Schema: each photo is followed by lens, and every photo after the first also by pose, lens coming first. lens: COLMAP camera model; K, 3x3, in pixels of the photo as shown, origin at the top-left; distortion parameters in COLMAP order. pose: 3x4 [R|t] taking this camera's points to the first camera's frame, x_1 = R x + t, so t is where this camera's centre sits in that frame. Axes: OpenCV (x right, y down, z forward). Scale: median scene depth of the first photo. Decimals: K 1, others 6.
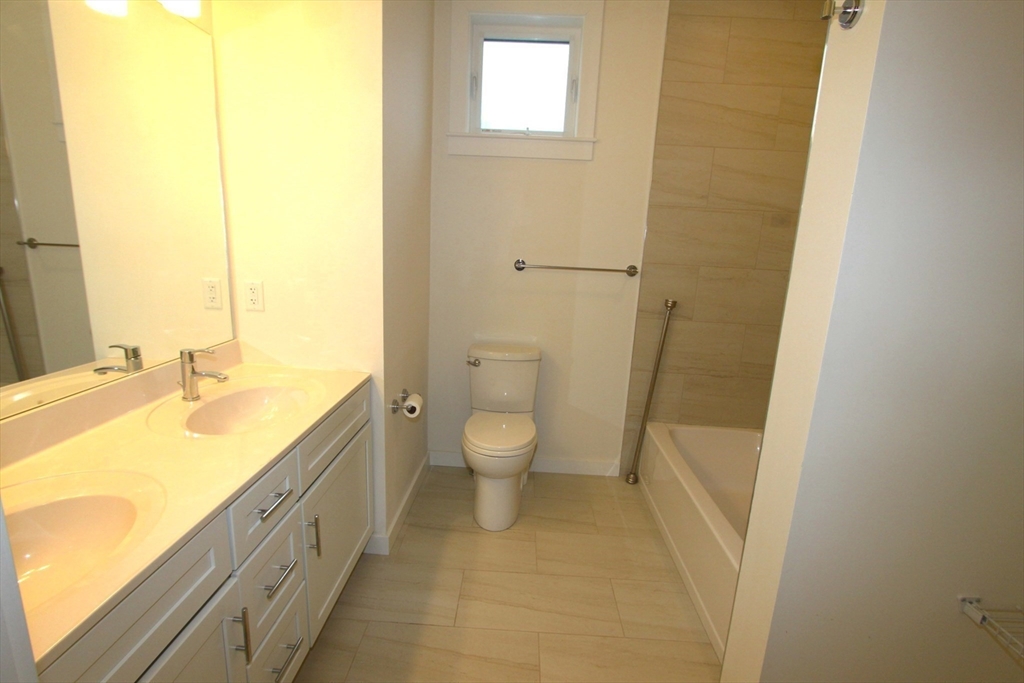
lens RADIAL K [[471.4, 0, 500.4], [0, 471.4, 339.9], [0, 0, 1]] dist [-0.022037, 0.001076]
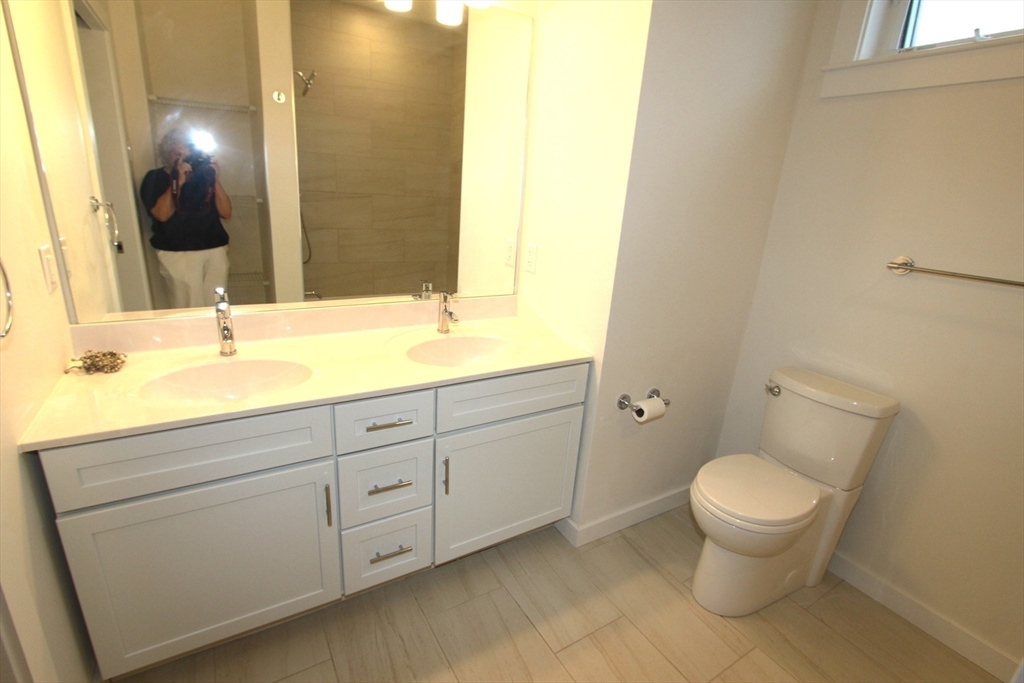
lens RADIAL K [[471.4, 0, 500.4], [0, 471.4, 339.9], [0, 0, 1]] dist [-0.022037, 0.001076]
pose [[0.566471, 0.241460, -0.787913, 0.339477], [-0.212419, 0.966585, 0.143496, -0.052100], [0.796234, 0.086082, 0.598833, 0.297581]]
